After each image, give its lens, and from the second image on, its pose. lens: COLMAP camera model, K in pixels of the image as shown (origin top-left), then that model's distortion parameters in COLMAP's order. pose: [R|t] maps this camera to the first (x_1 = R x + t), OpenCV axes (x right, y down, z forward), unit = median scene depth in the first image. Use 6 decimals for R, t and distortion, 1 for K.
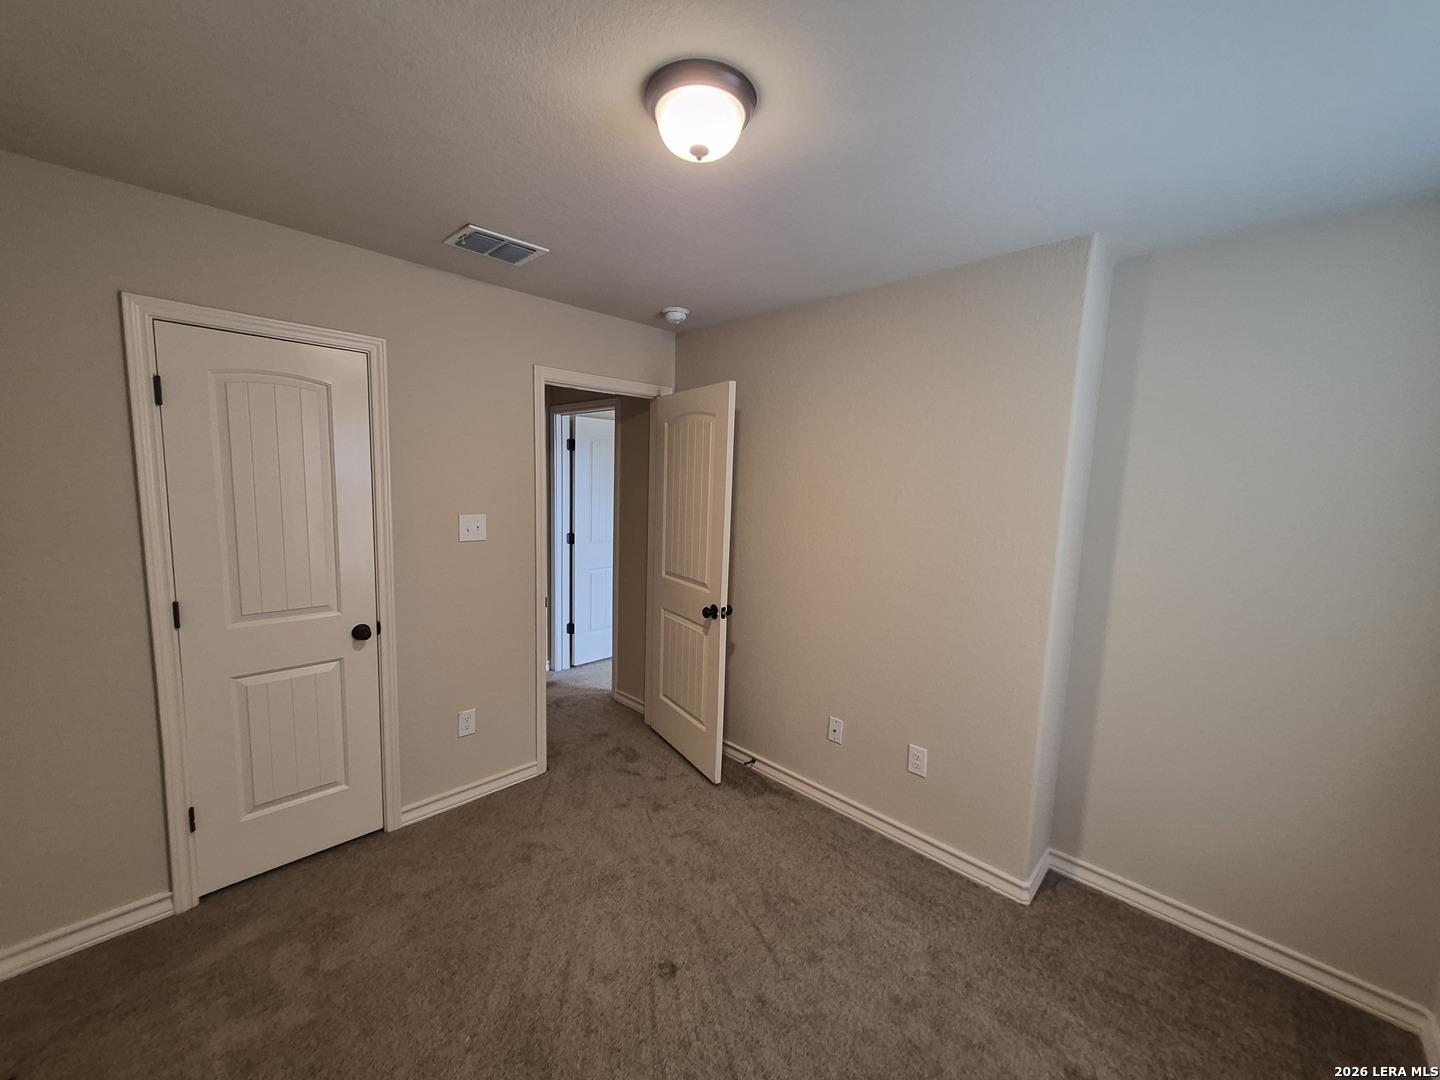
lens RADIAL K [[563.2, 0, 699.5], [0, 563.2, 542.6], [0, 0, 1]] dist [0.004780, -0.001242]
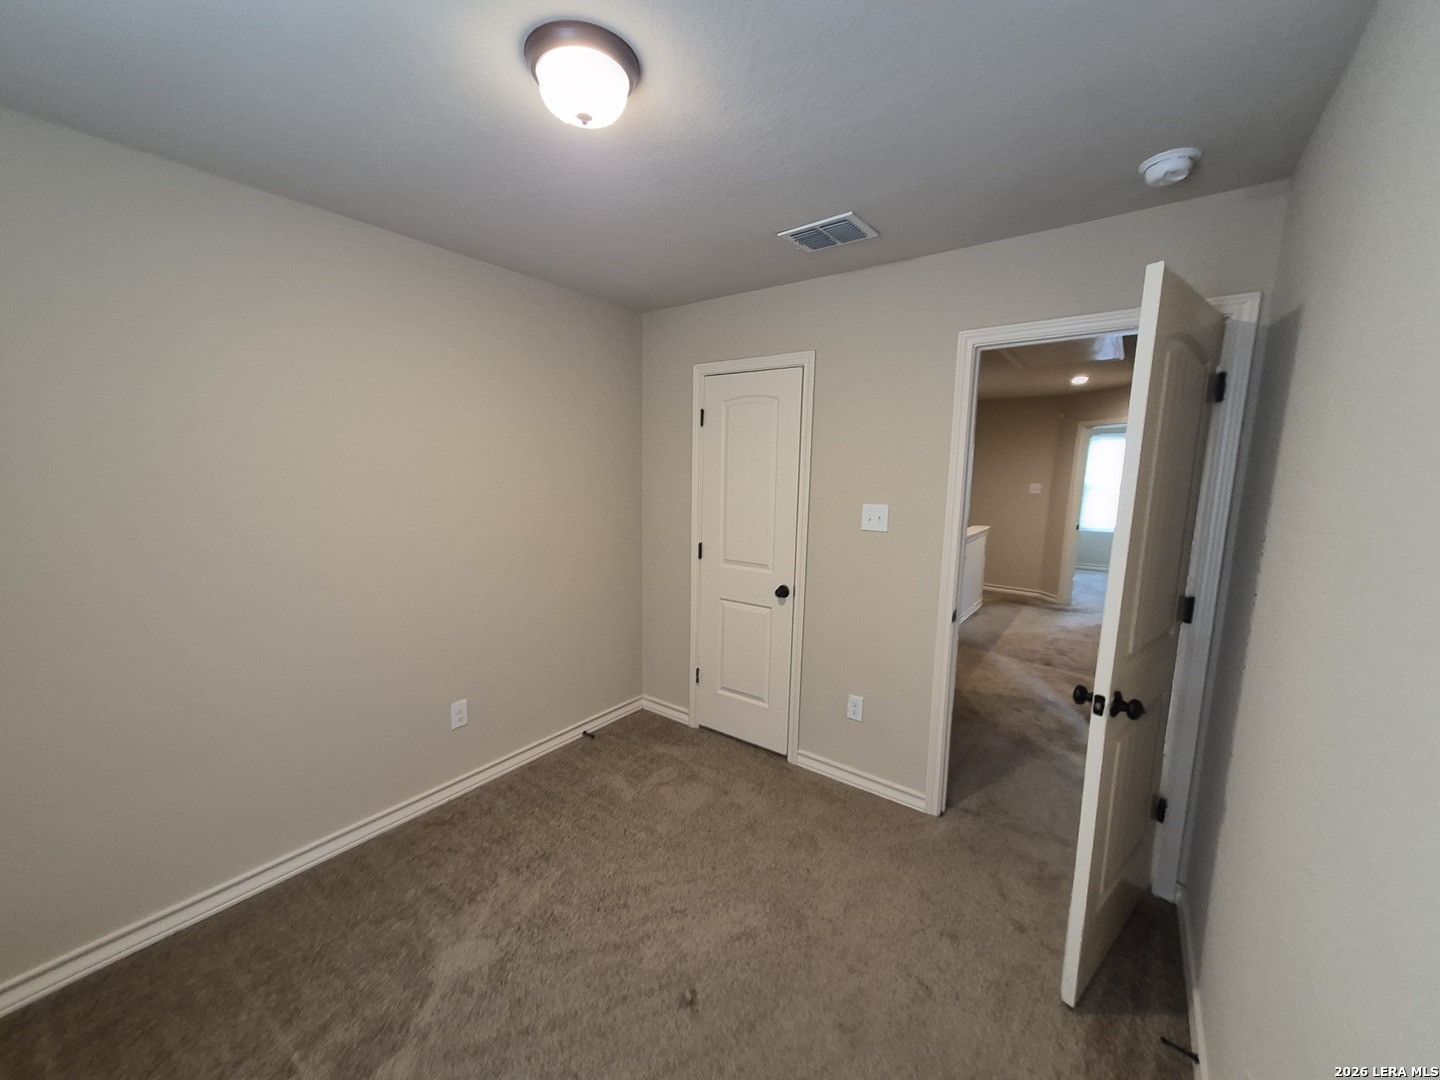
lens RADIAL K [[563.2, 0, 713.6], [0, 563.2, 541.1], [0, 0, 1]] dist [0.004780, -0.001242]
pose [[0.149859, 0.100845, -0.983551, 0.604941], [-0.122827, 0.988977, 0.082687, -0.036826], [0.981048, 0.108415, 0.160594, 0.641394]]
